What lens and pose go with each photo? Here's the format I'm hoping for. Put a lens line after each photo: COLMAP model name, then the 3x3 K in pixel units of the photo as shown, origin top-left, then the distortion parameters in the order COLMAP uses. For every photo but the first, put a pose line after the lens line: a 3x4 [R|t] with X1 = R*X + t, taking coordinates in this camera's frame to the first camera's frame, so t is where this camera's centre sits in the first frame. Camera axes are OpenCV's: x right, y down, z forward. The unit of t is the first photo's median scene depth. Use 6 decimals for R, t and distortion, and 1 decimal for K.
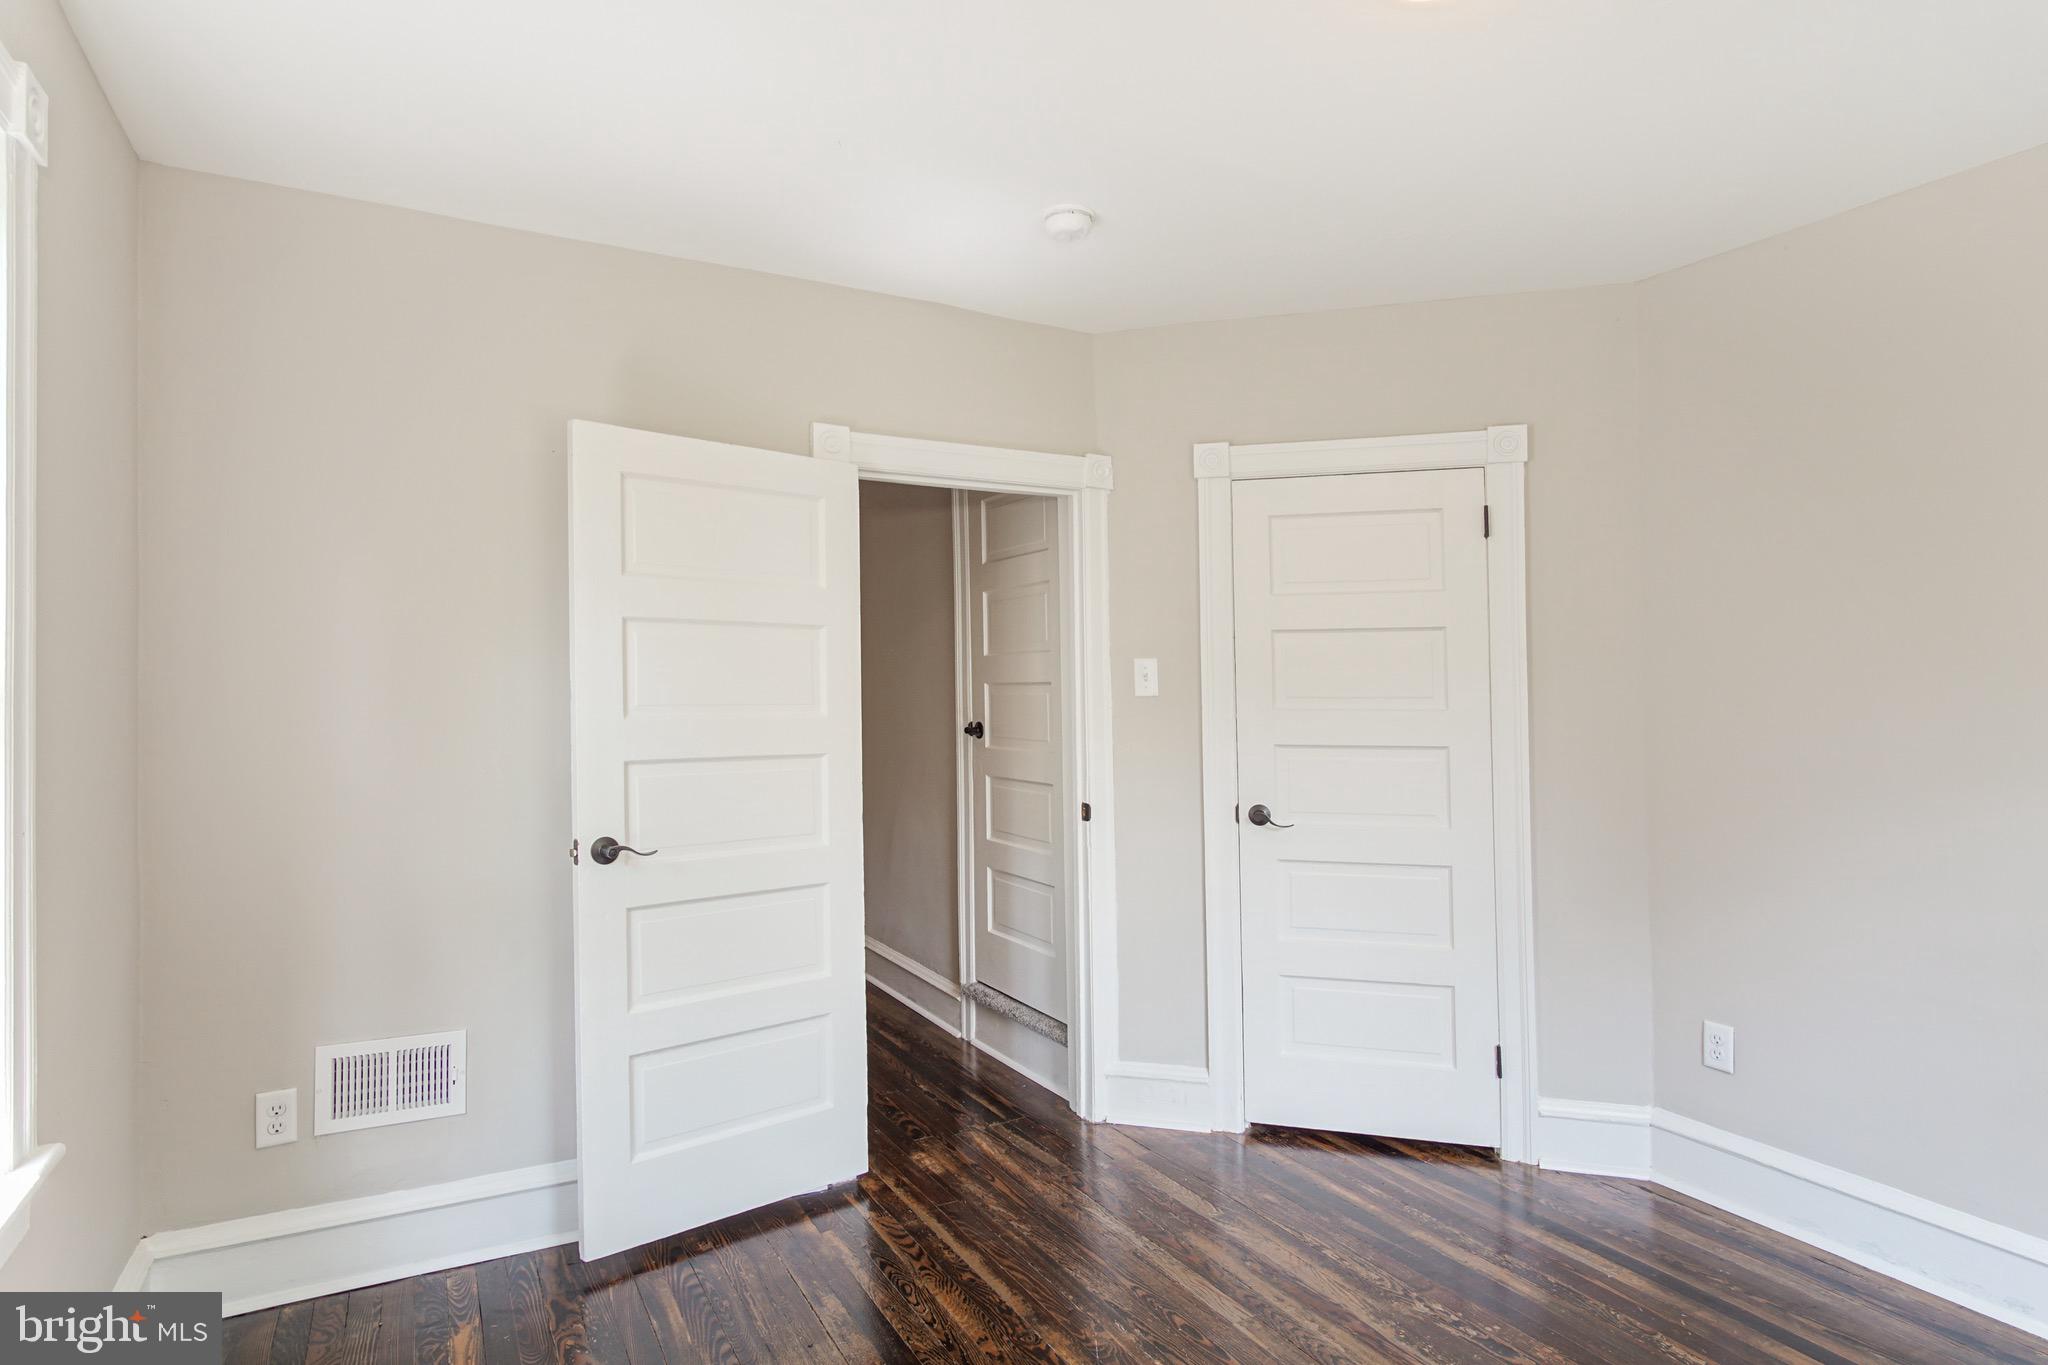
lens RADIAL K [[1125.9, 0, 970.2], [0, 1125.9, 653.3], [0, 0, 1]] dist [-0.000480, 0.000186]
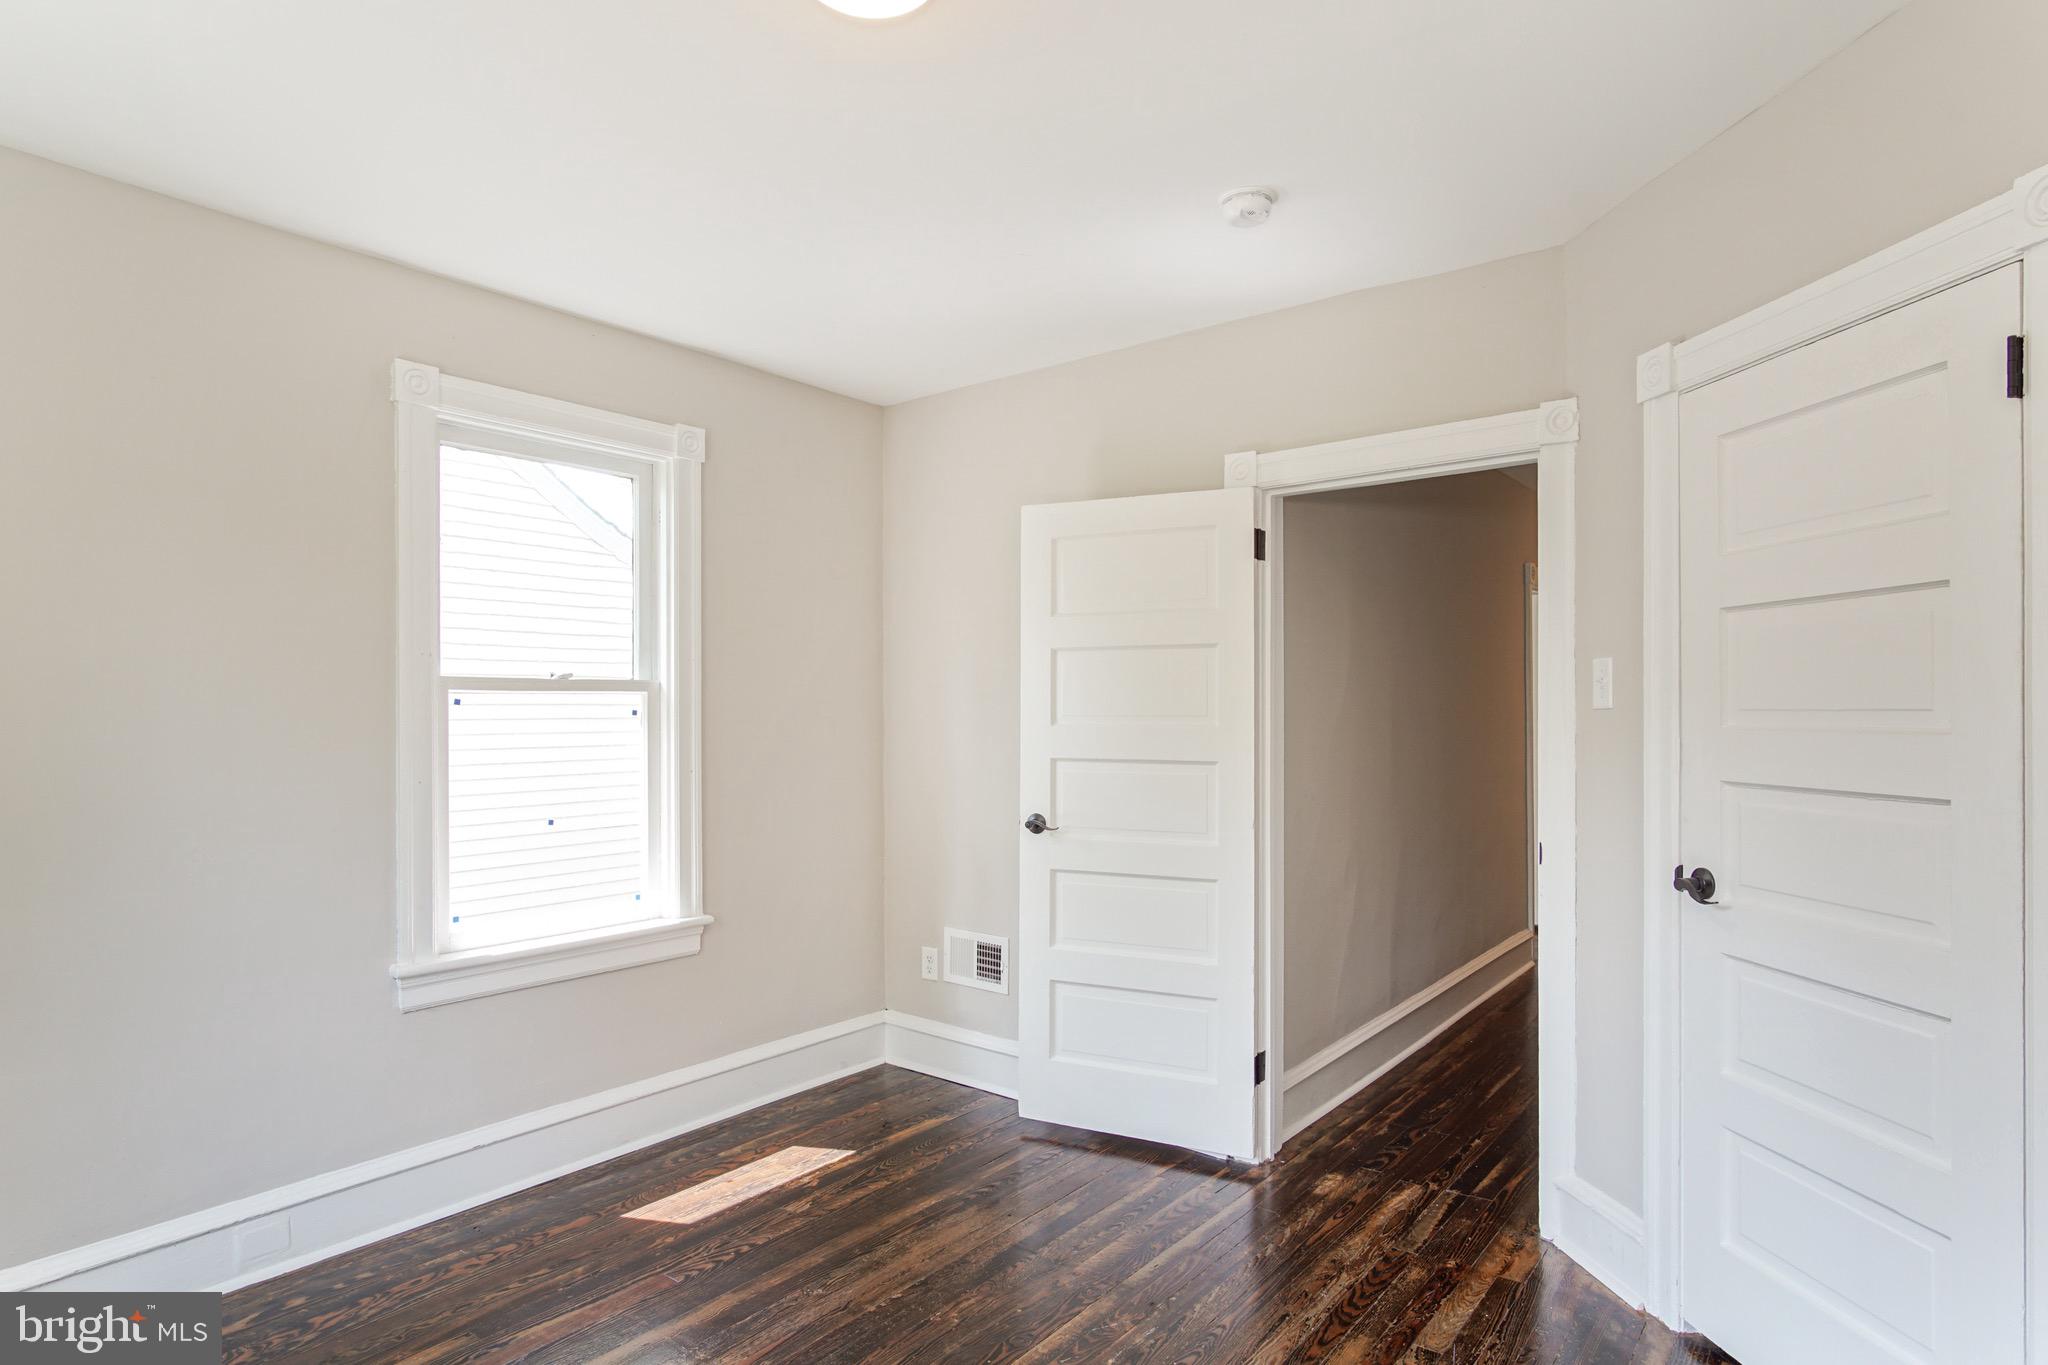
lens RADIAL K [[1103.9, 0, 998.8], [0, 1103.9, 705.6], [0, 0, 1]] dist [-0.009175, 0.000903]
pose [[0.397175, -0.003280, -0.917737, 0.837736], [0.034536, 0.999339, 0.011374, 0.017104], [0.917093, -0.036212, 0.397026, 0.424280]]
